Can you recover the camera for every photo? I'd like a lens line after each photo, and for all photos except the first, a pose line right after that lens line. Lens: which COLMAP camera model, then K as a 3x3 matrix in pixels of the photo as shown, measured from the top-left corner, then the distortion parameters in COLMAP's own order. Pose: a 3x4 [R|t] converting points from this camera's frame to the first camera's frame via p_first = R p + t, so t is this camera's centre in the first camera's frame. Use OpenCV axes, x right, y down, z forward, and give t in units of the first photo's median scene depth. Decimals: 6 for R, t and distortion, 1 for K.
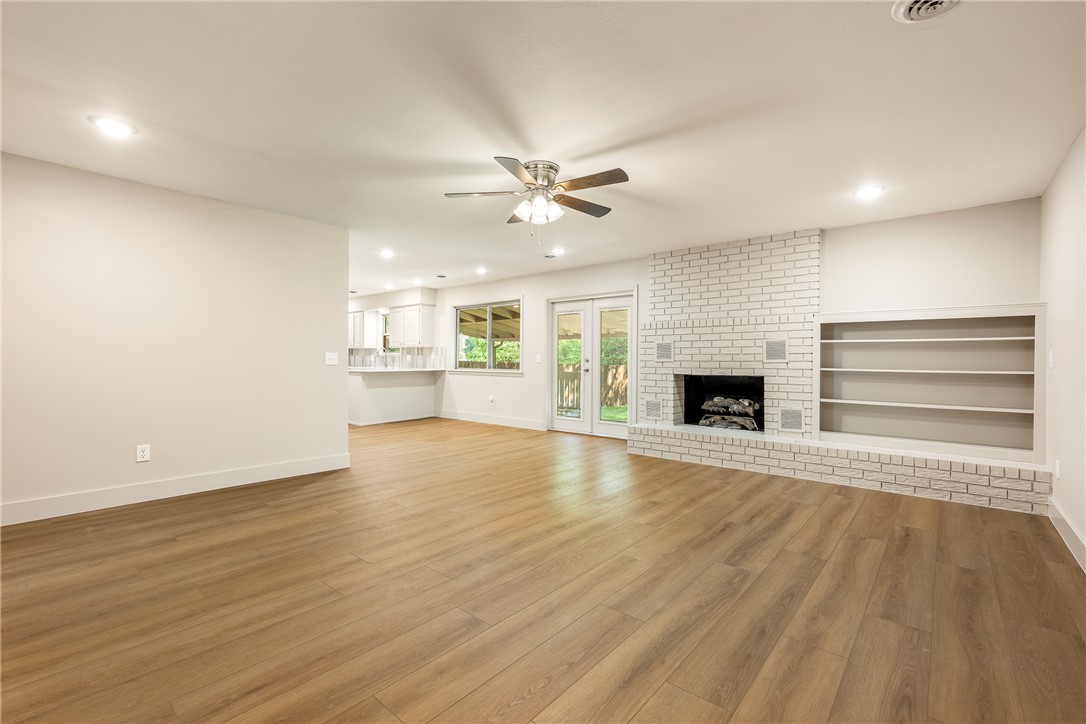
lens RADIAL K [[497.9, 0, 538.2], [0, 497.9, 367.2], [0, 0, 1]] dist [-0.003521, -0.001549]
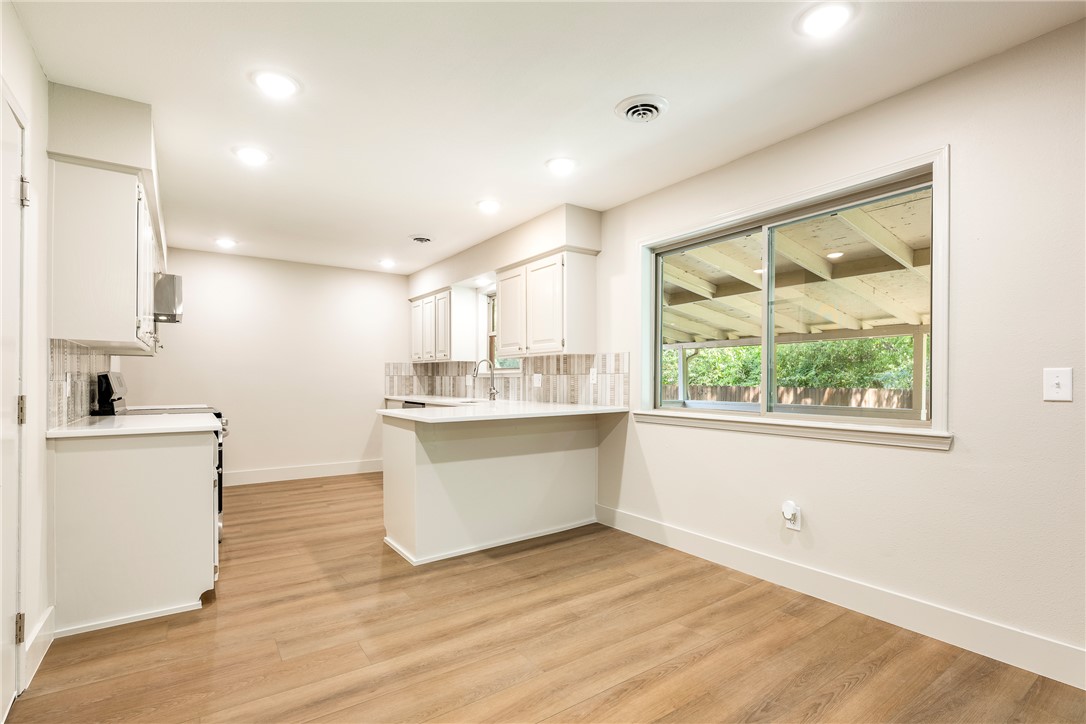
lens RADIAL K [[497.9, 0, 548.6], [0, 497.9, 381.4], [0, 0, 1]] dist [-0.003521, -0.001549]
pose [[0.974454, -0.005709, -0.224515, -0.153790], [0.003543, 0.999943, -0.010050, -0.013486], [0.224559, 0.008998, 0.974419, 0.582615]]
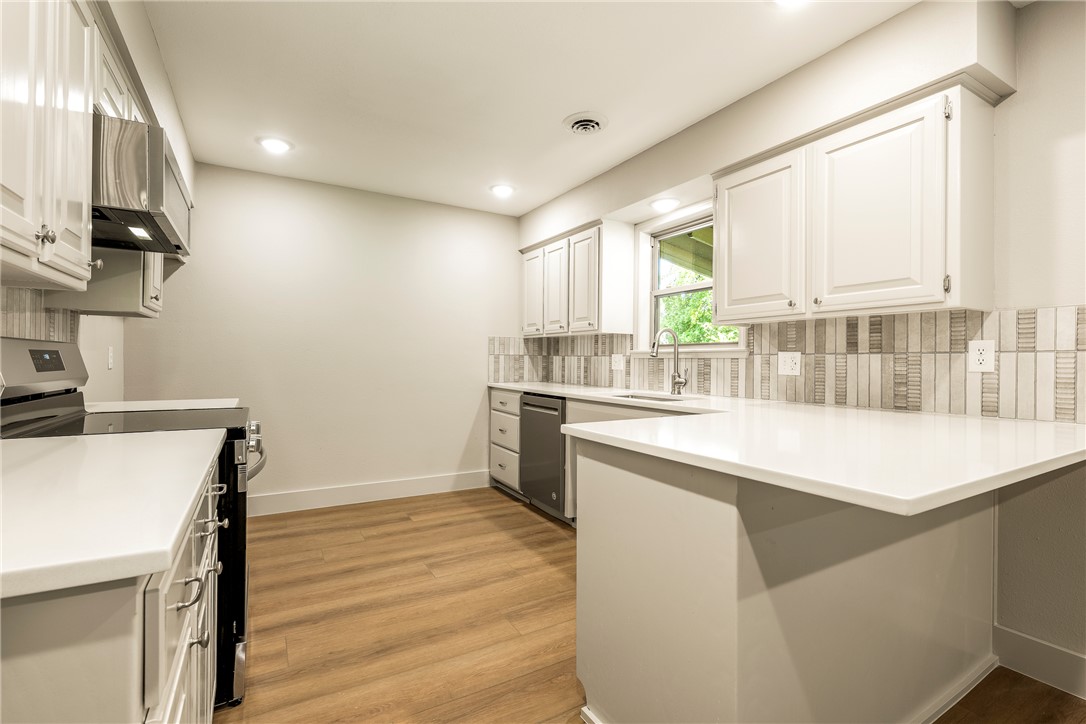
lens RADIAL K [[497.9, 0, 552.1], [0, 497.9, 360.7], [0, 0, 1]] dist [-0.003521, -0.001549]
pose [[0.949422, 0.001159, -0.314000, -0.304271], [-0.006121, 0.999871, -0.014816, -0.016075], [0.313943, 0.015989, 0.949307, 0.742276]]
